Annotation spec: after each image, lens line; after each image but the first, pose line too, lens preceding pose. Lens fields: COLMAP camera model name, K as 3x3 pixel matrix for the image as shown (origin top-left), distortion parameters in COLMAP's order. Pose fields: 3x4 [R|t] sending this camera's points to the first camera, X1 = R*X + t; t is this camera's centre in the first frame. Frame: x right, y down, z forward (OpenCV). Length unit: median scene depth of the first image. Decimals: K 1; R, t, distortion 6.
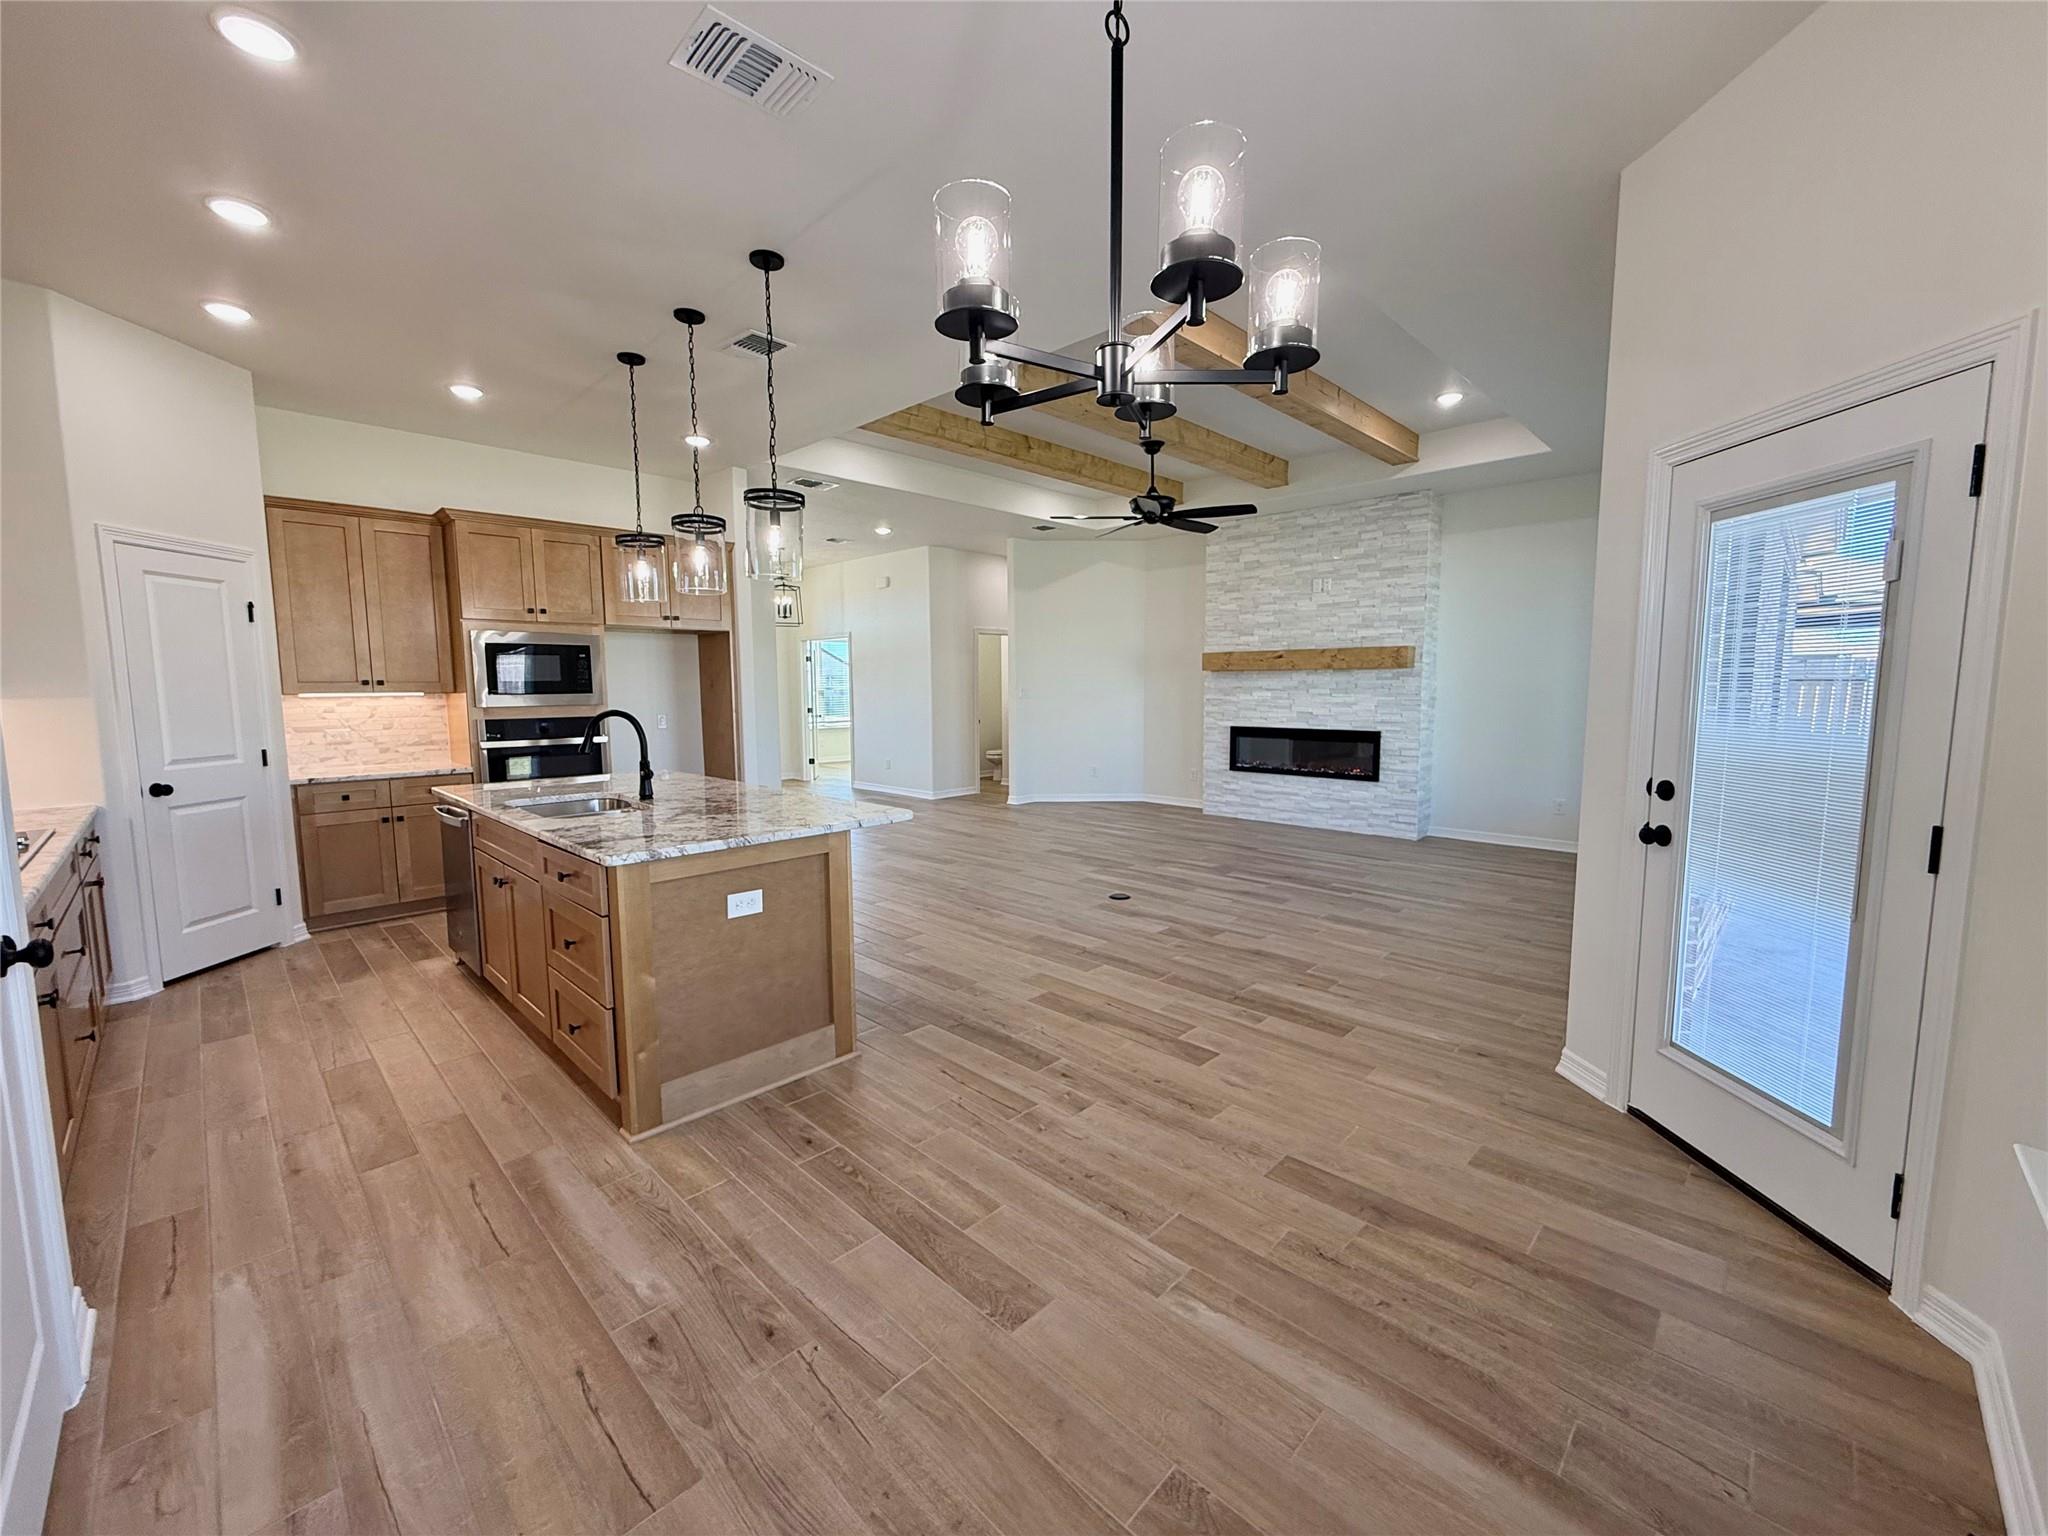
lens RADIAL K [[815.1, 0, 1025.8], [0, 815.1, 763.9], [0, 0, 1]] dist [-0.003480, 0.000262]
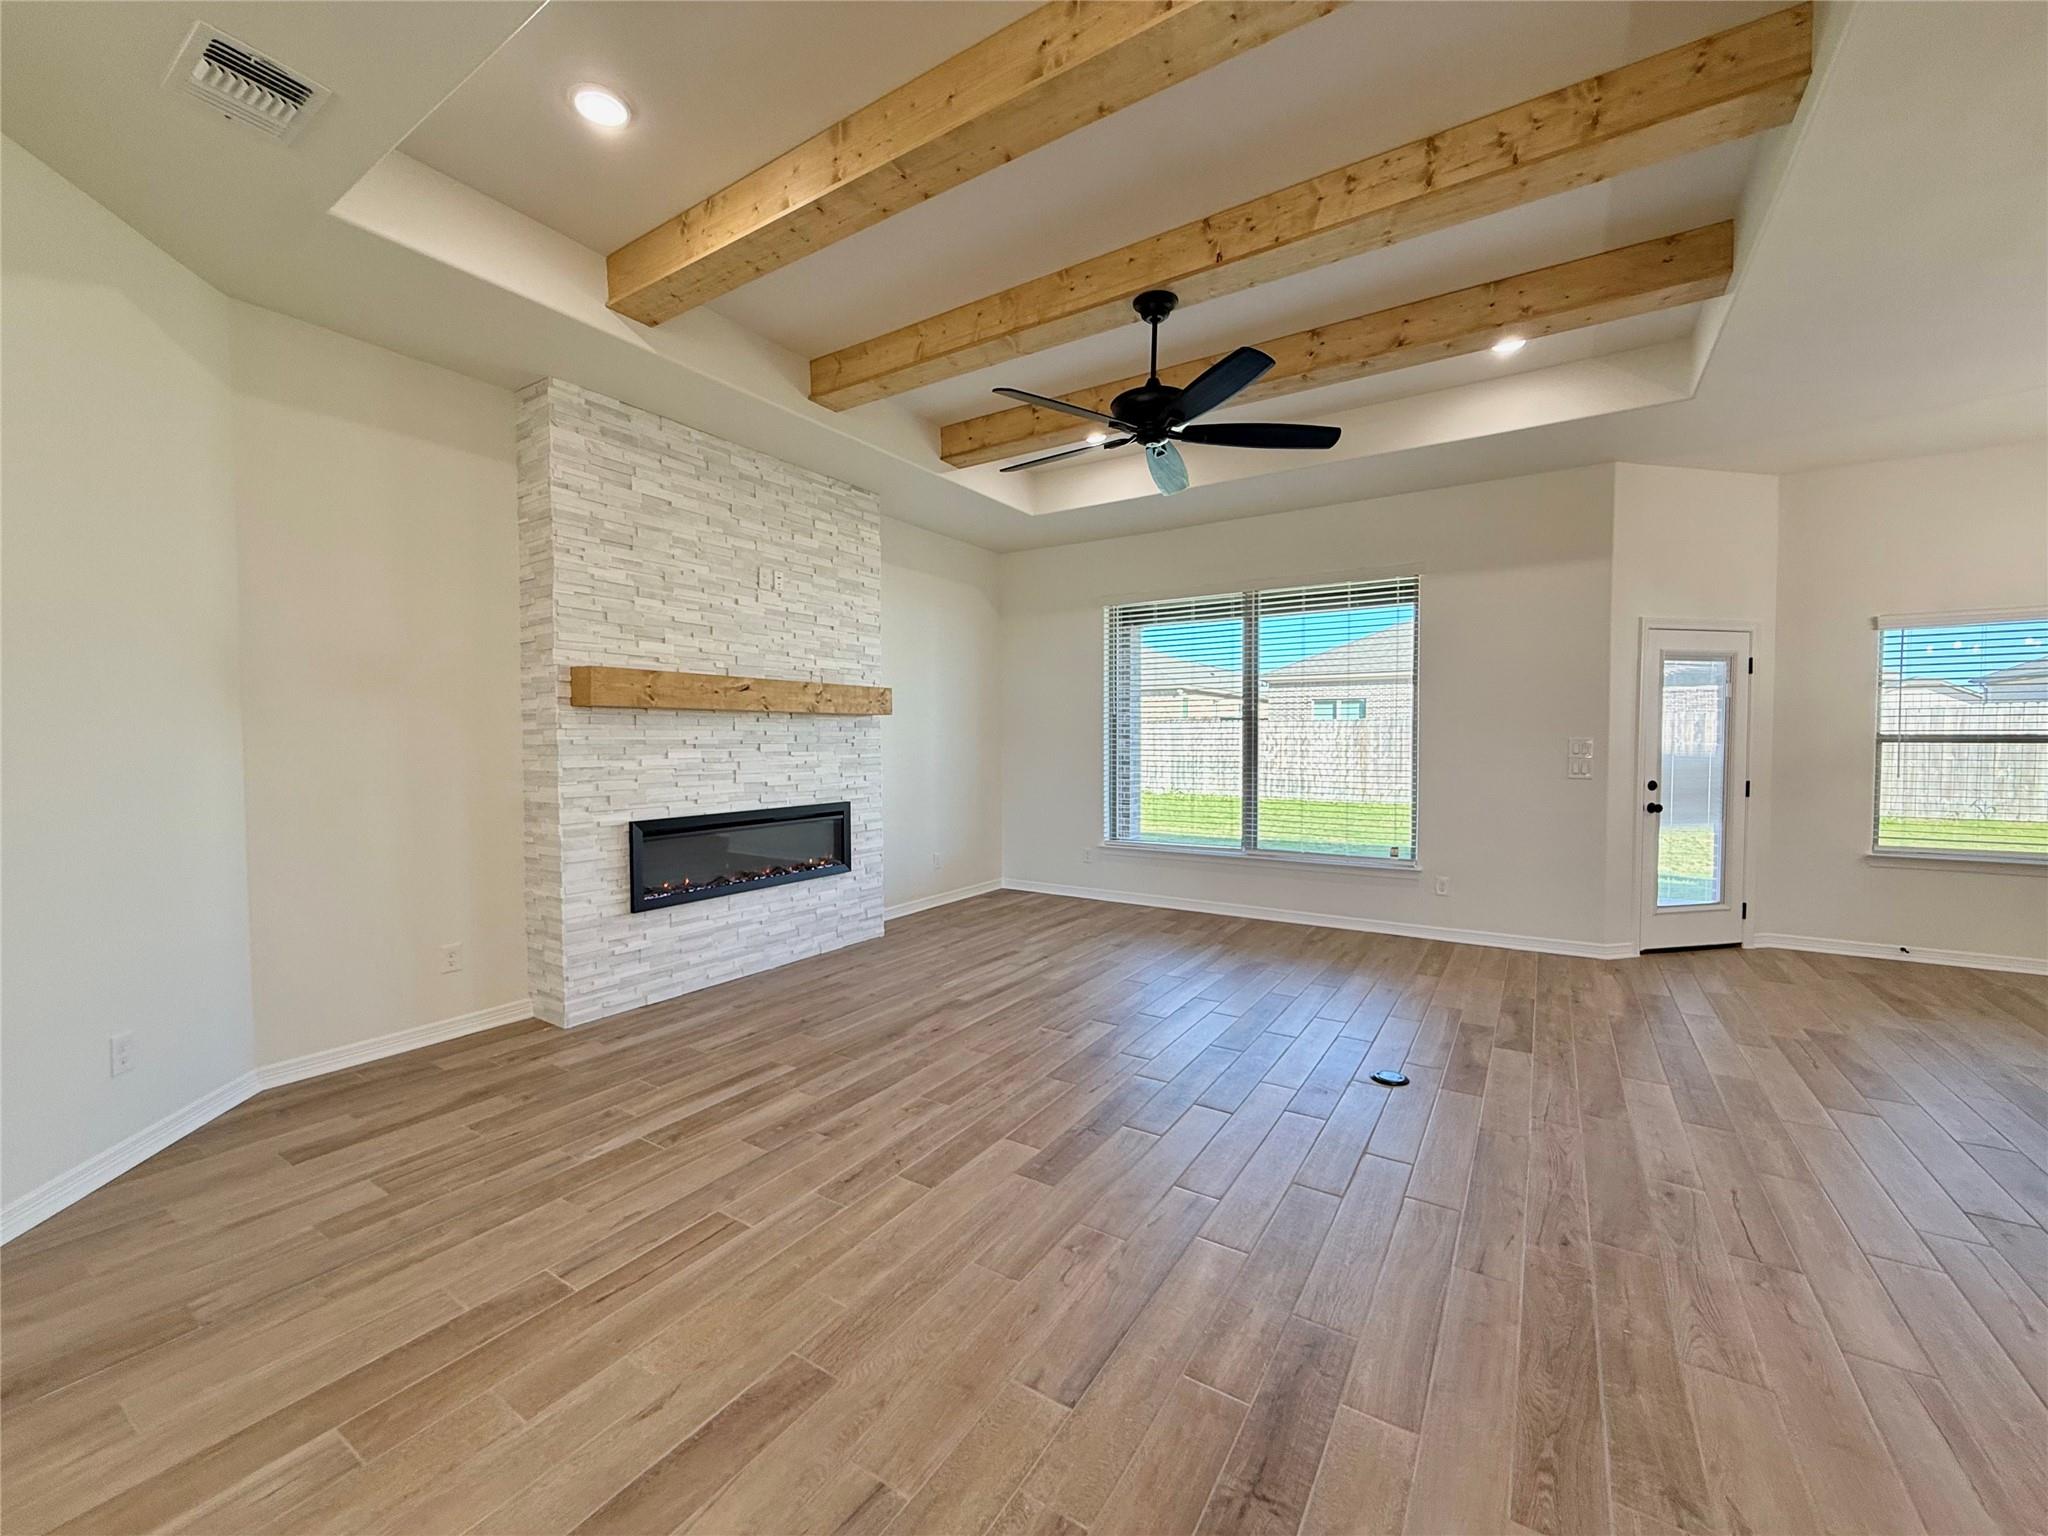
lens RADIAL K [[815.1, 0, 1018.2], [0, 815.1, 765.2], [0, 0, 1]] dist [-0.003480, 0.000262]
pose [[-0.195037, -0.026622, 0.980434, -0.305074], [0.098644, 0.994030, 0.046615, -0.091142], [-0.975823, 0.105806, -0.191247, 0.987094]]
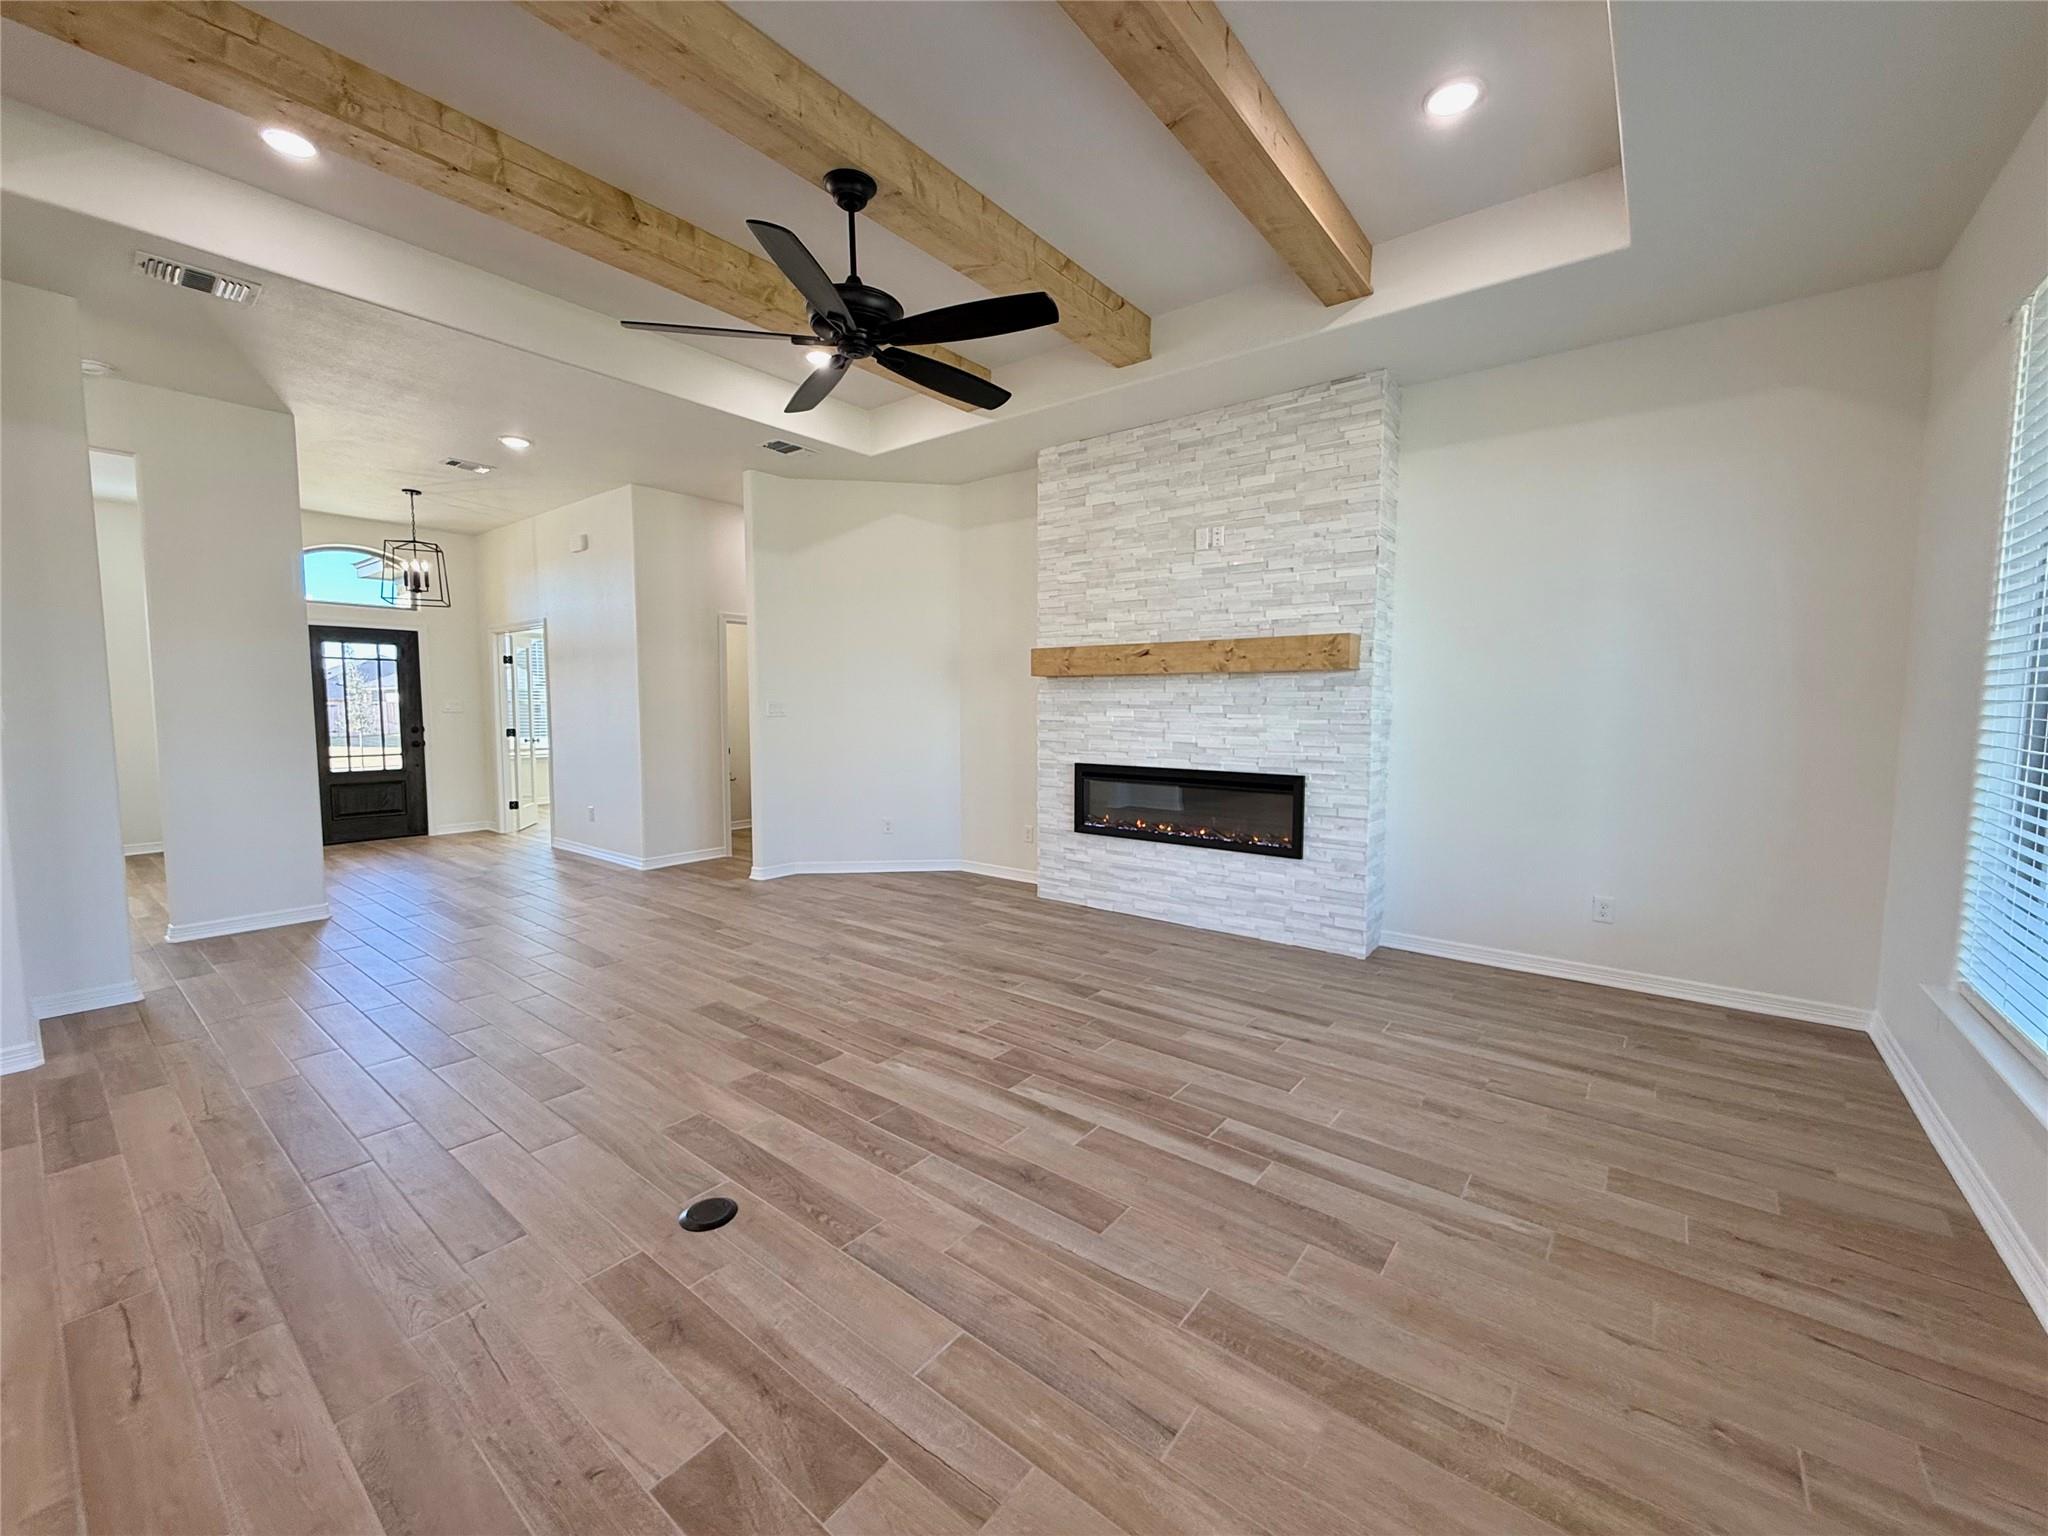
lens RADIAL K [[815.1, 0, 1024.4], [0, 815.1, 764.9], [0, 0, 1]] dist [-0.003480, 0.000262]
pose [[0.994551, -0.000283, 0.104252, 0.165569], [0.002511, 0.999771, -0.021233, -0.035895], [-0.104222, 0.021379, 0.994324, 0.420312]]
